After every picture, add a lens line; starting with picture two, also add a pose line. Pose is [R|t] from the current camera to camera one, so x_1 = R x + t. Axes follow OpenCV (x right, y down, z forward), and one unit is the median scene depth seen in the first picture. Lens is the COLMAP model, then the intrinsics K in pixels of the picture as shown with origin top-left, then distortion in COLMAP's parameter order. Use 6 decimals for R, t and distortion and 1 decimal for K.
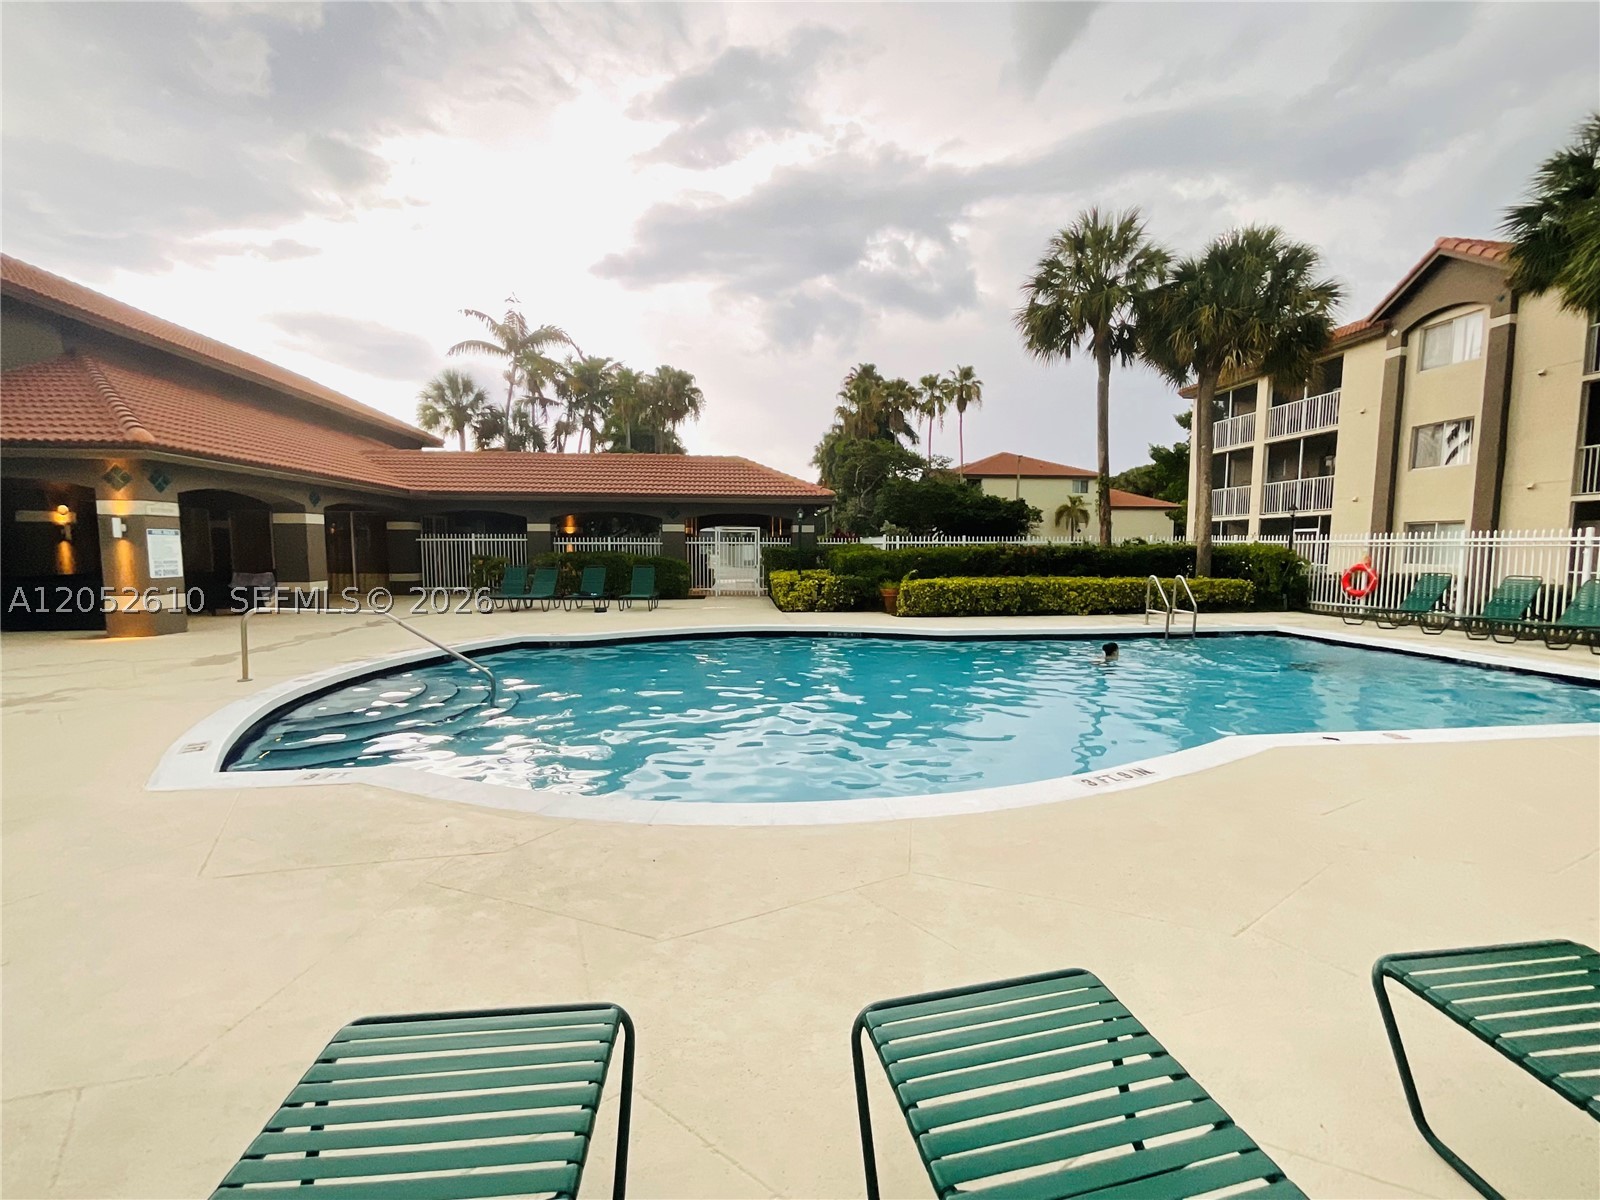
lens RADIAL K [[649.9, 0, 803.9], [0, 649.9, 597.1], [0, 0, 1]] dist [-0.002636, 0.000417]
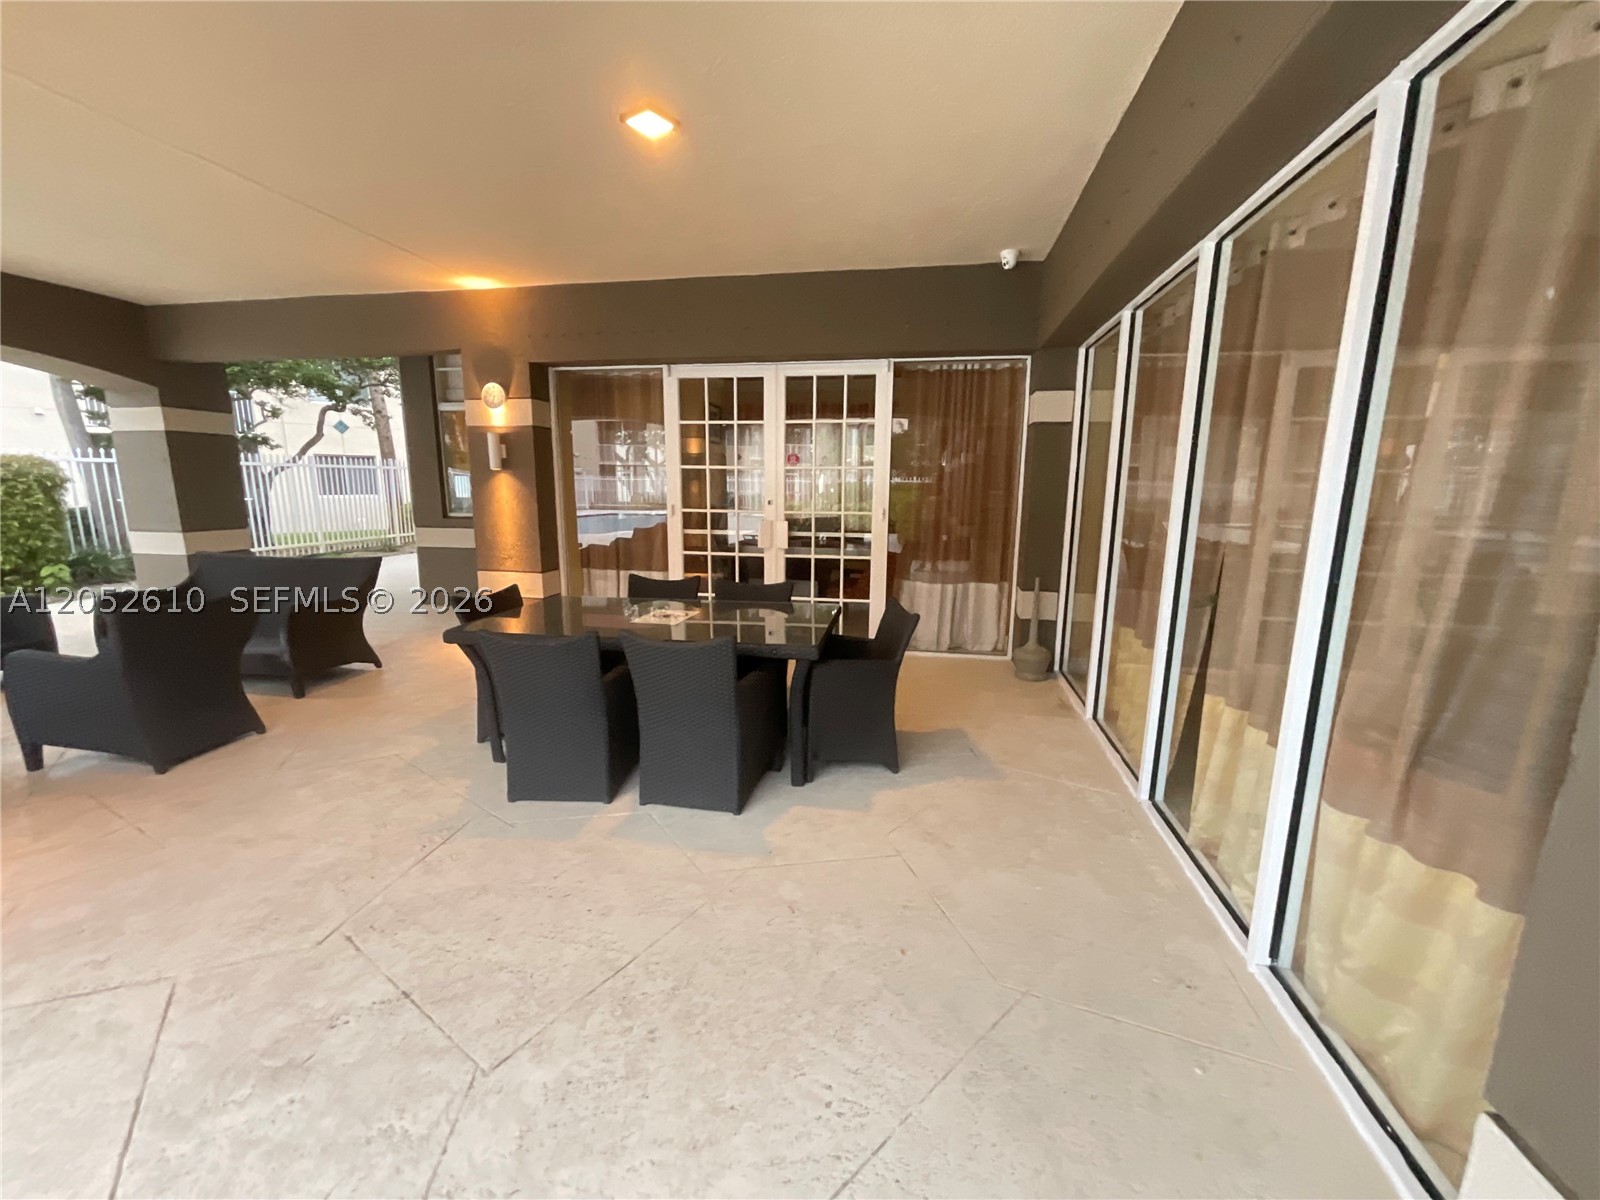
lens RADIAL K [[649.9, 0, 803.9], [0, 649.9, 597.1], [0, 0, 1]] dist [-0.002636, 0.000417]
pose [[-0.291764, 0.170086, -0.941246, -0.692214], [-0.083133, 0.975829, 0.202104, -0.094806], [0.952871, 0.137215, -0.270572, 1.143809]]
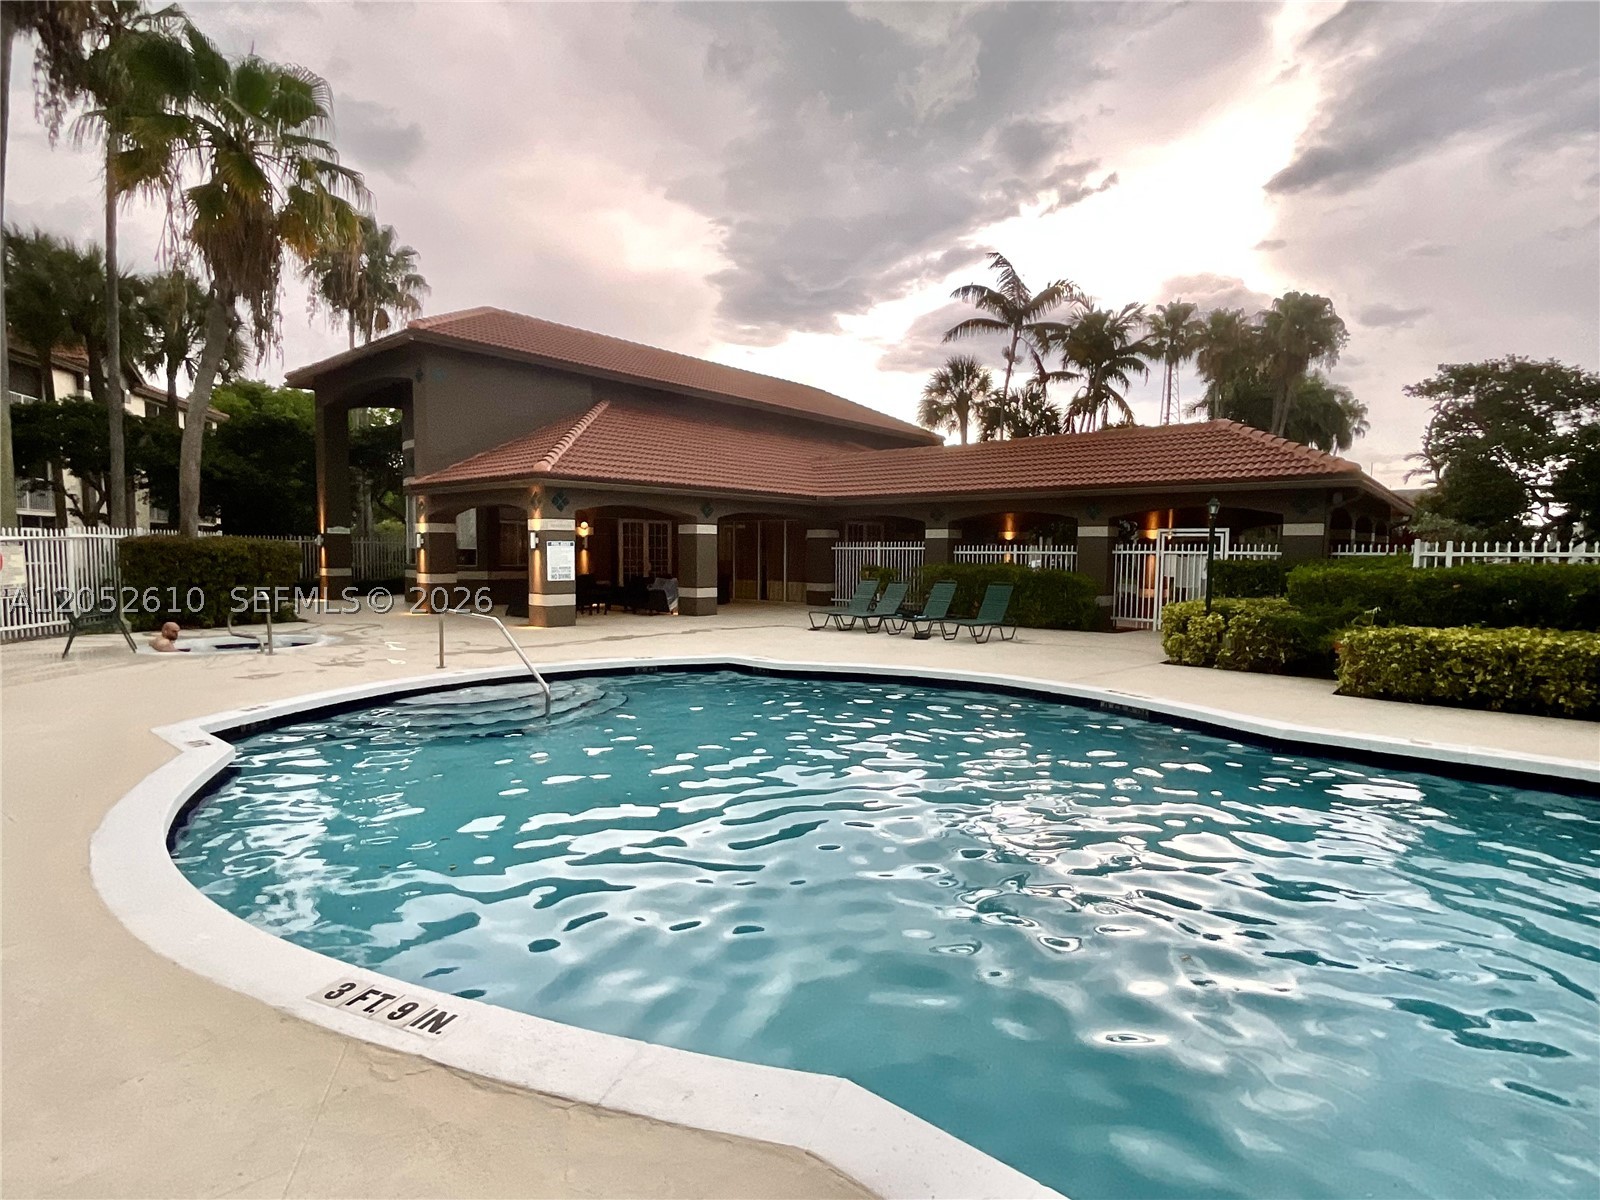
lens RADIAL K [[810.0, 0, 798.0], [0, 810.0, 605.8], [0, 0, 1]] dist [0.000205, -0.000219]
pose [[0.675320, 0.052751, -0.735636, 0.297932], [-0.061997, 0.997969, 0.014650, -0.021829], [0.734915, 0.035714, 0.677219, 0.195318]]
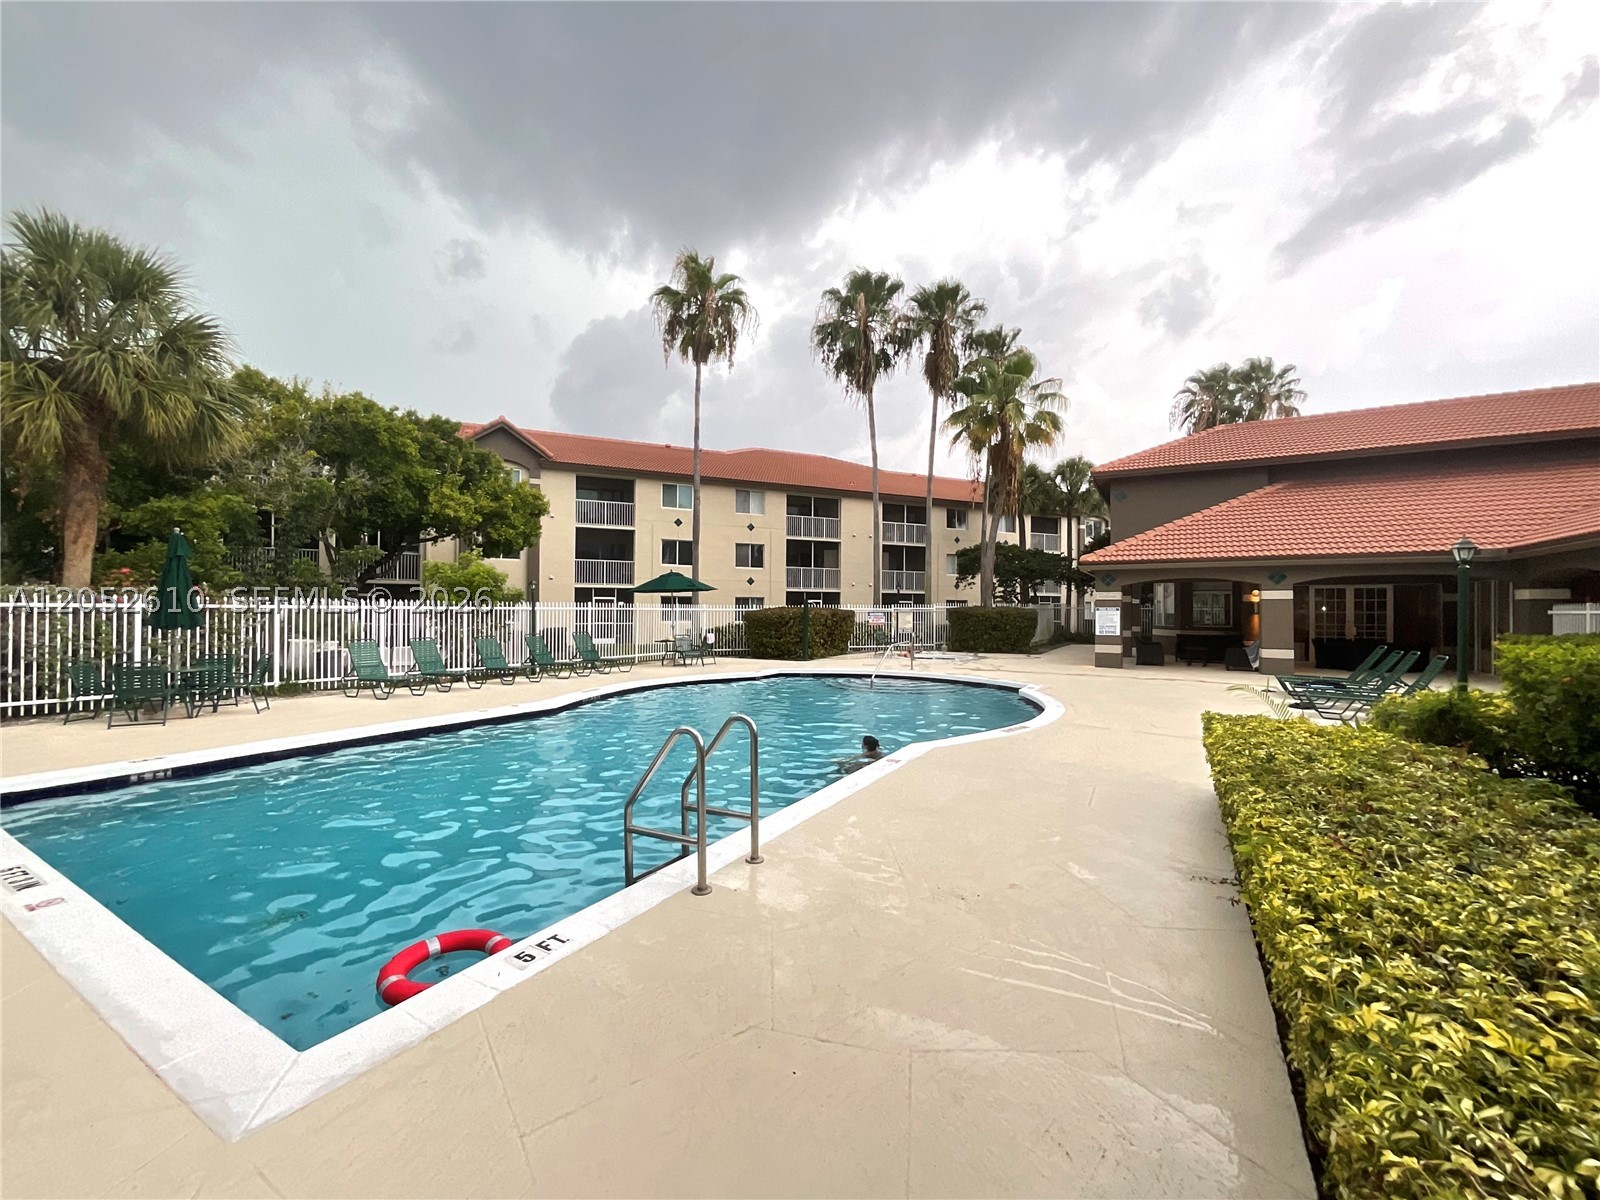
lens RADIAL K [[649.9, 0, 803.9], [0, 649.9, 597.1], [0, 0, 1]] dist [-0.002636, 0.000417]
pose [[-0.588246, -0.018106, -0.808479, 0.611420], [-0.068463, 0.997275, 0.027479, -0.082820], [0.805779, 0.071516, -0.587883, 0.905462]]
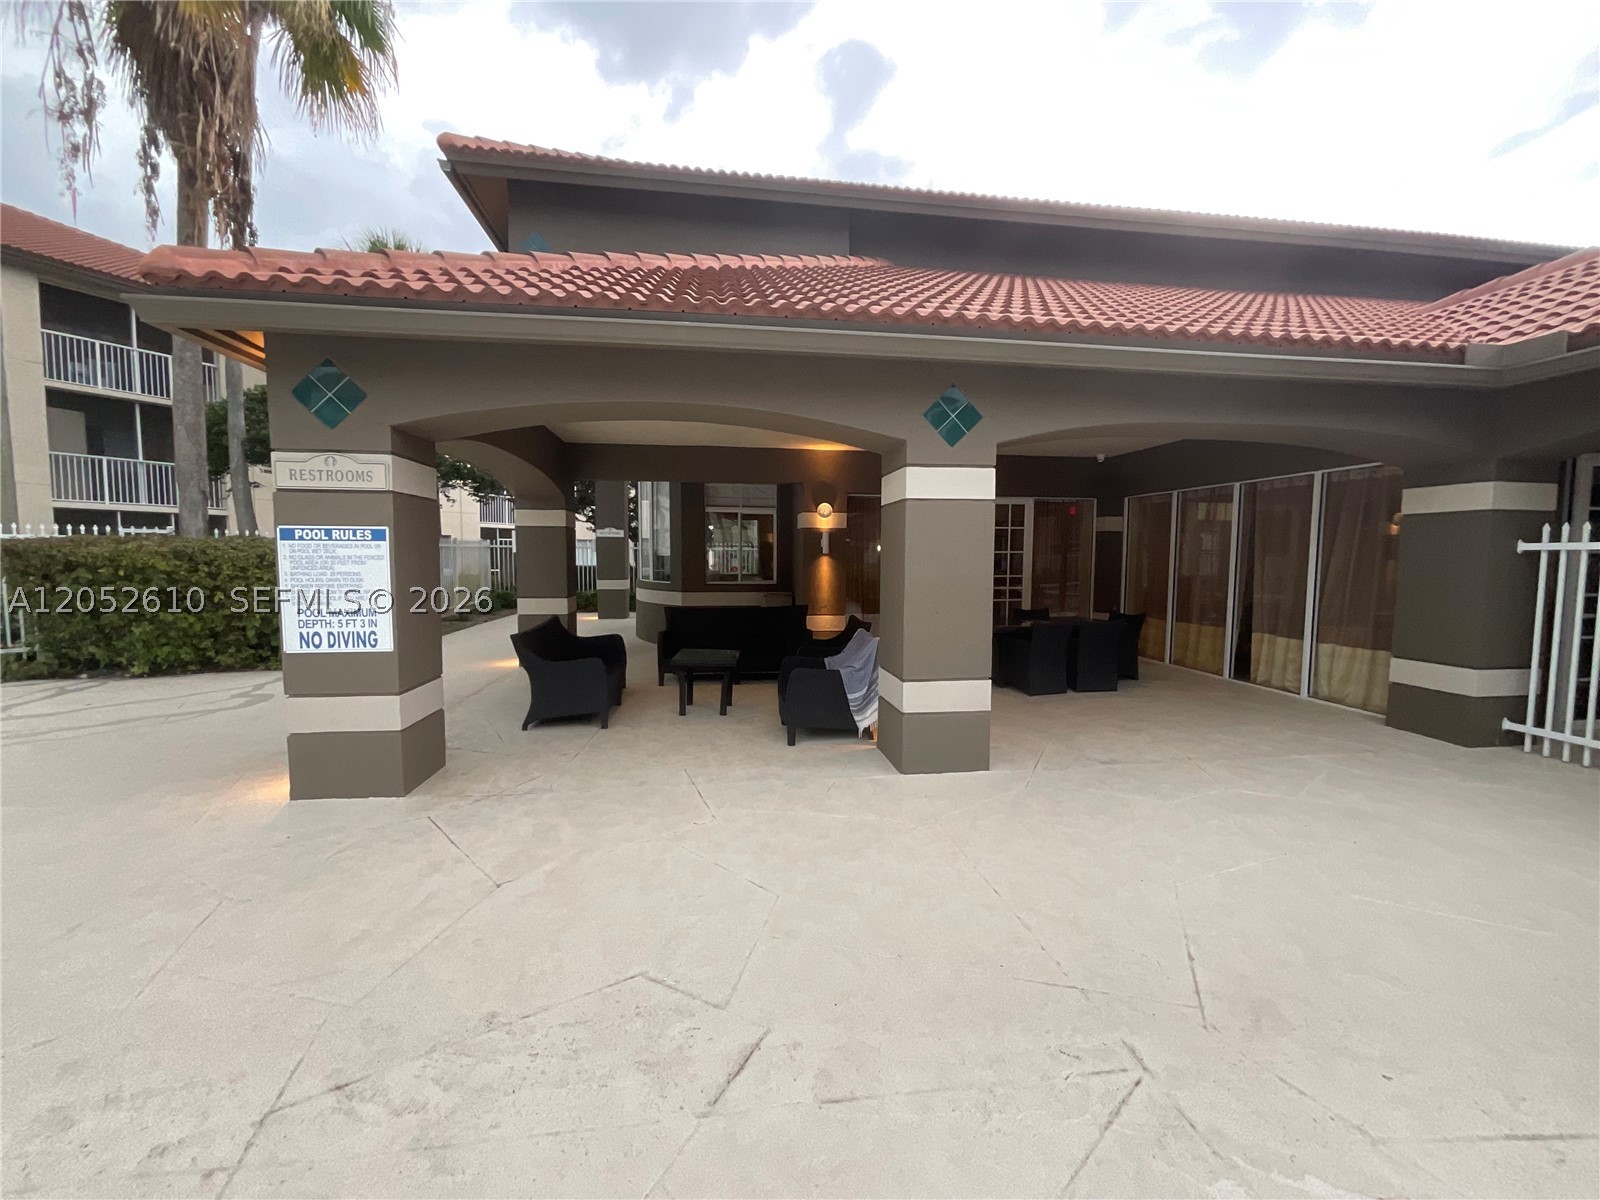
lens RADIAL K [[647.5, 0, 800.0], [0, 647.5, 600.0], [0, 0, 1]] dist [0.032793, 0.000130]
pose [[0.033745, 0.069484, -0.997012, -0.393977], [-0.082525, 0.994367, 0.066506, -0.072194], [0.996018, 0.080034, 0.039289, 0.831029]]
